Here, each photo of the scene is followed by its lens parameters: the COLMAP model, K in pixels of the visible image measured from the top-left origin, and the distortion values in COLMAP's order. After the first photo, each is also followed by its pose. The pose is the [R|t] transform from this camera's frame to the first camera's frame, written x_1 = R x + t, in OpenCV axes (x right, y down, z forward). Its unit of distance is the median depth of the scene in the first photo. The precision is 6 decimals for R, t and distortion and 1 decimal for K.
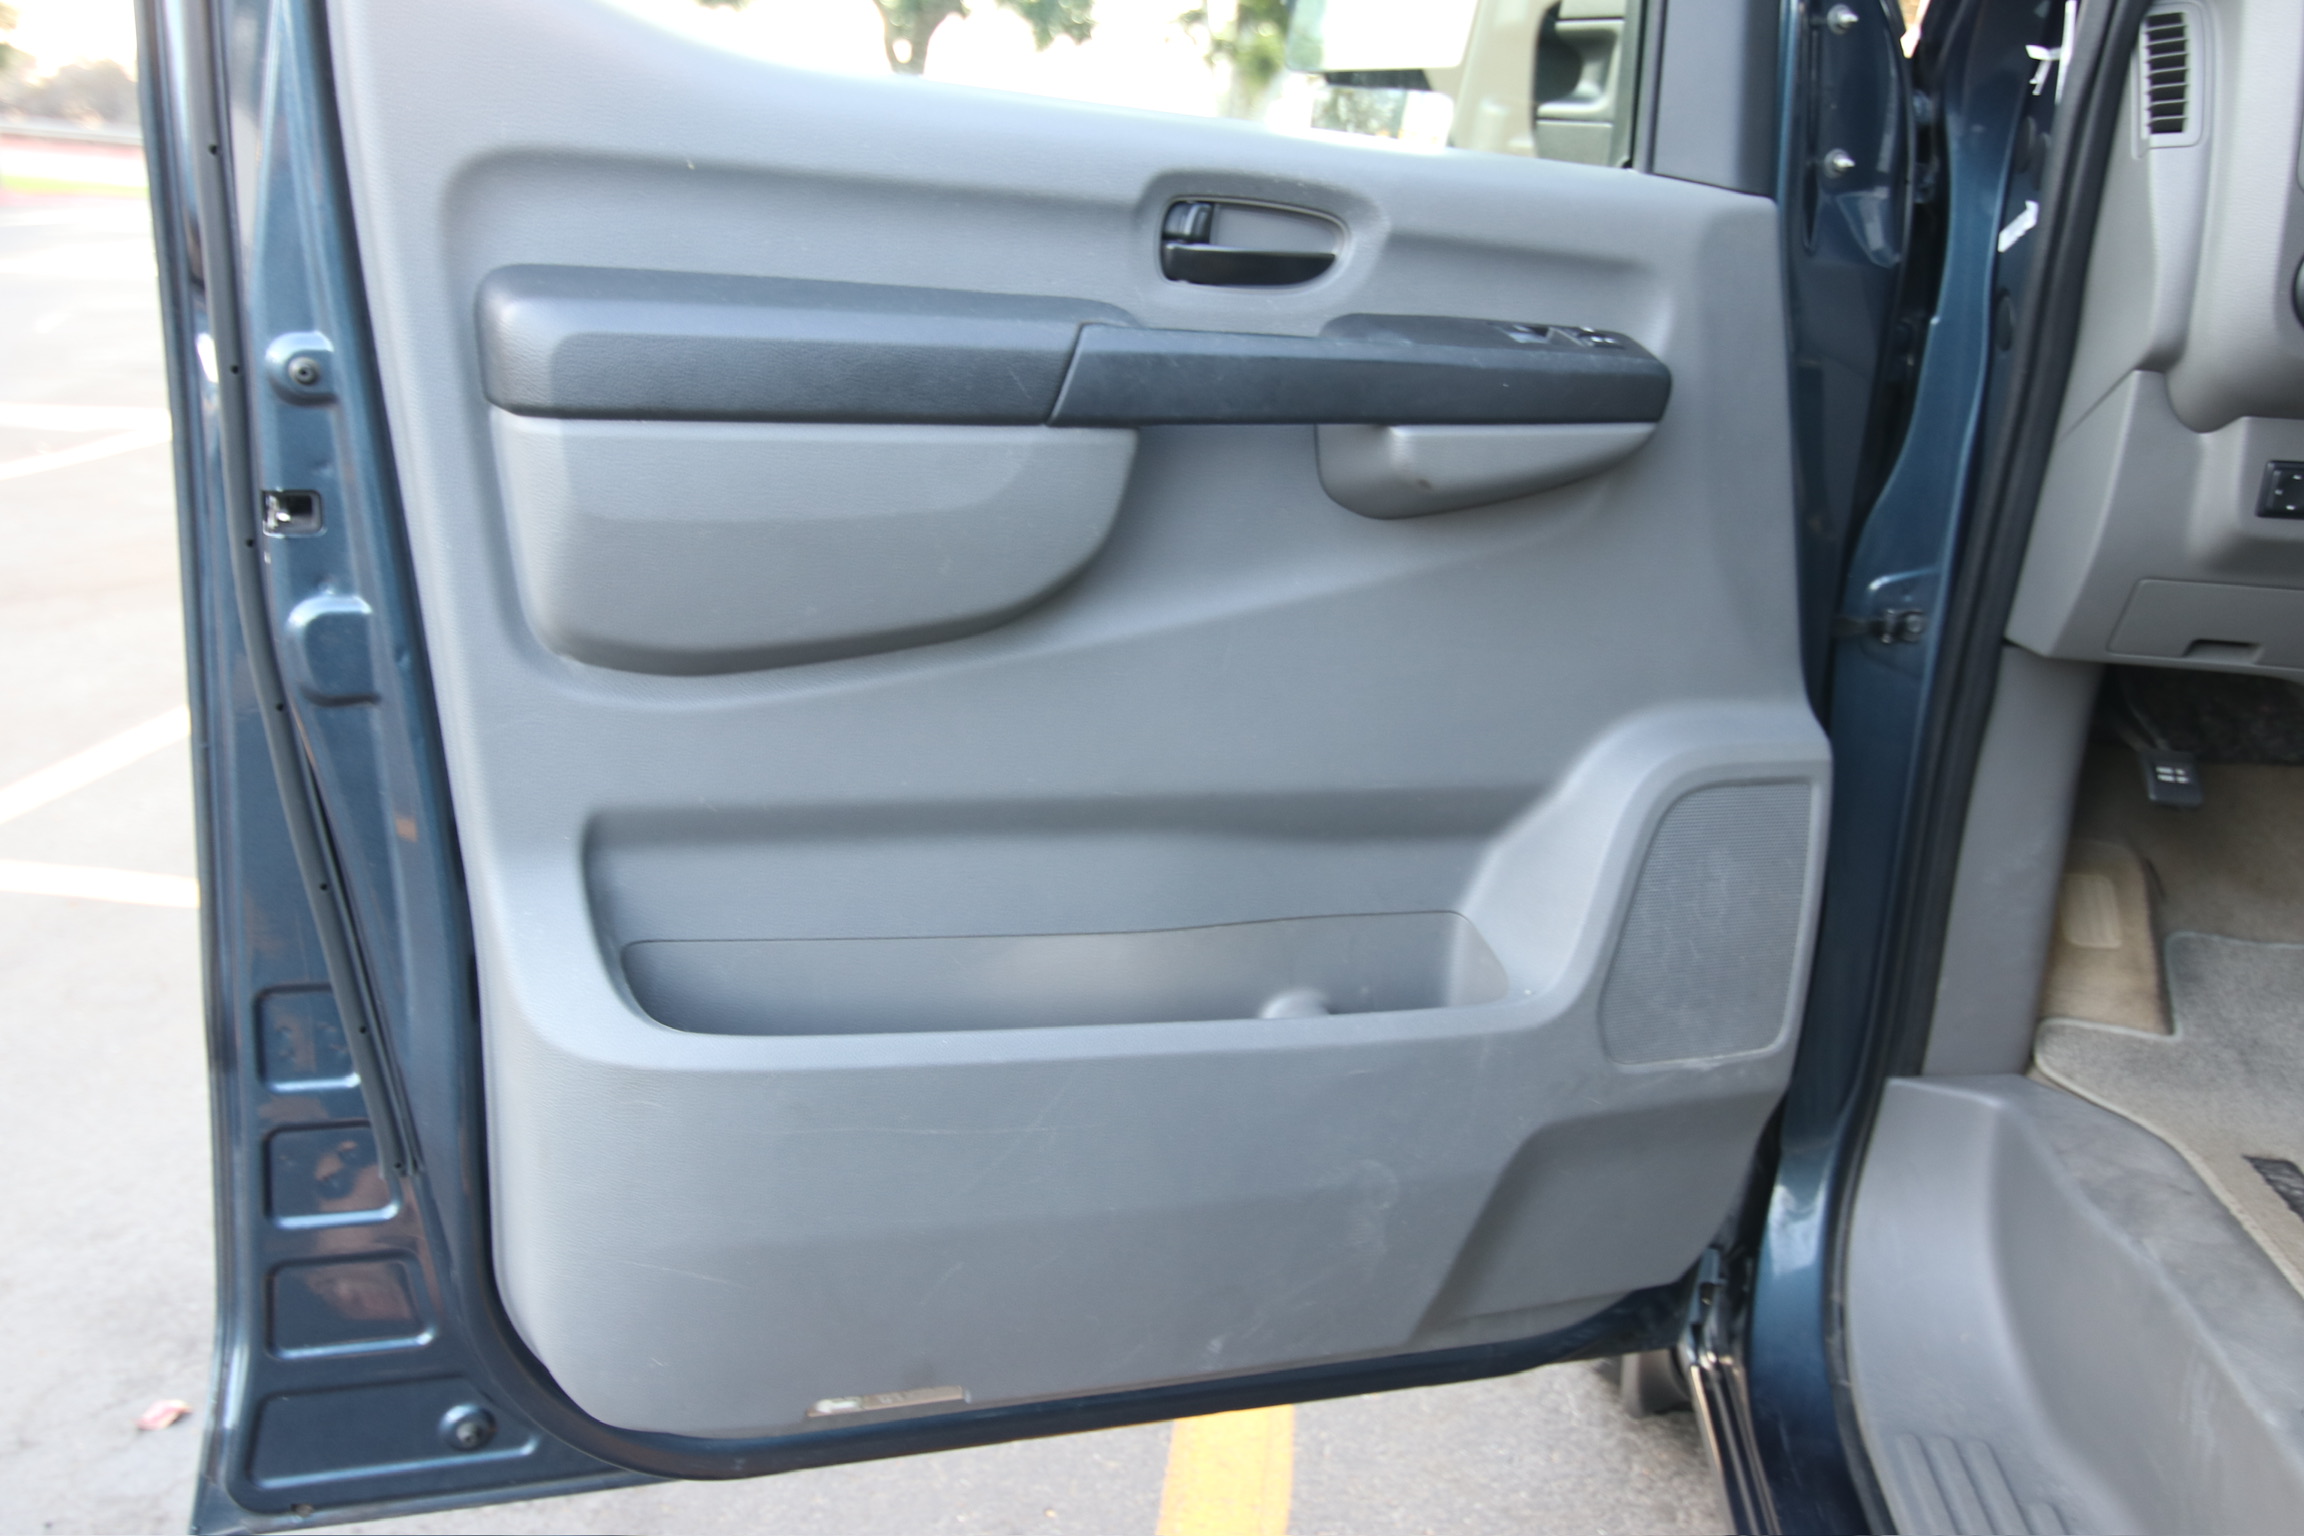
lens RADIAL K [[2112.5, 0, 1152.0], [0, 2112.5, 768.0], [0, 0, 1]] dist [-0.093476, 0.114332]
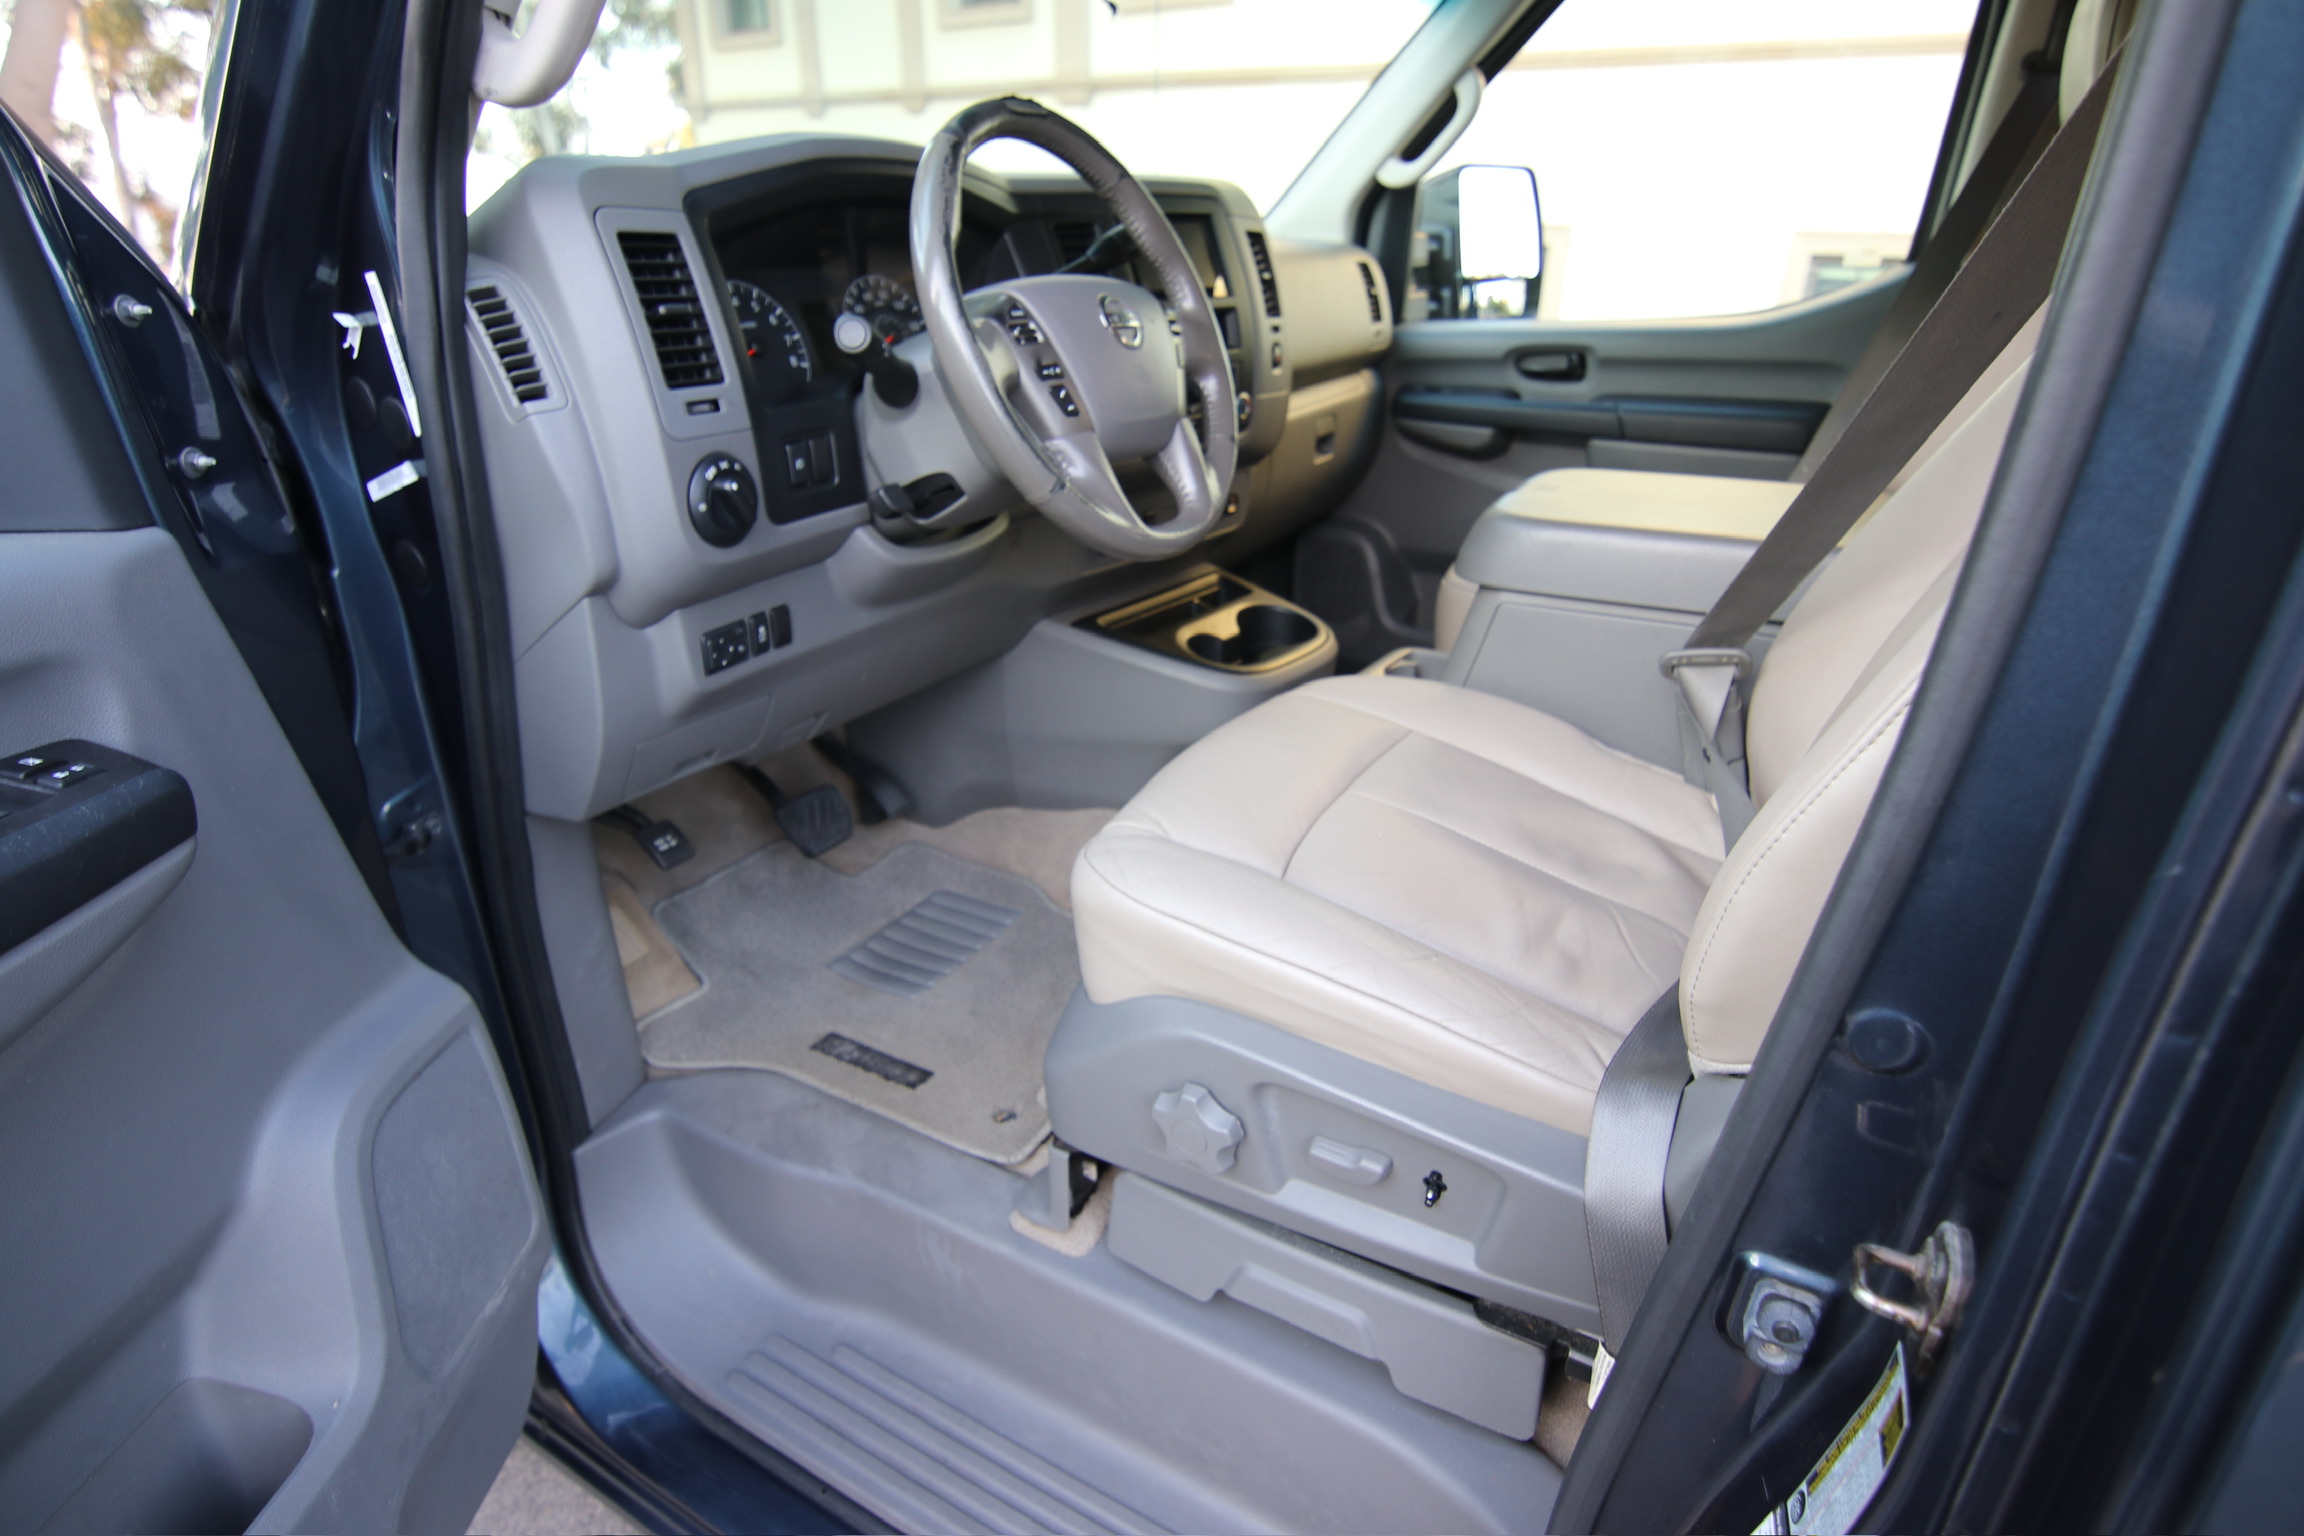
lens RADIAL K [[1184.9, 0, 1152.0], [0, 1184.9, 768.0], [0, 0, 1]] dist [-0.003707, -0.000303]
pose [[0.412447, -0.409656, 0.813677, 0.012087], [0.269396, 0.908086, 0.320632, -0.220981], [-0.870238, 0.086958, 0.484897, 0.371812]]
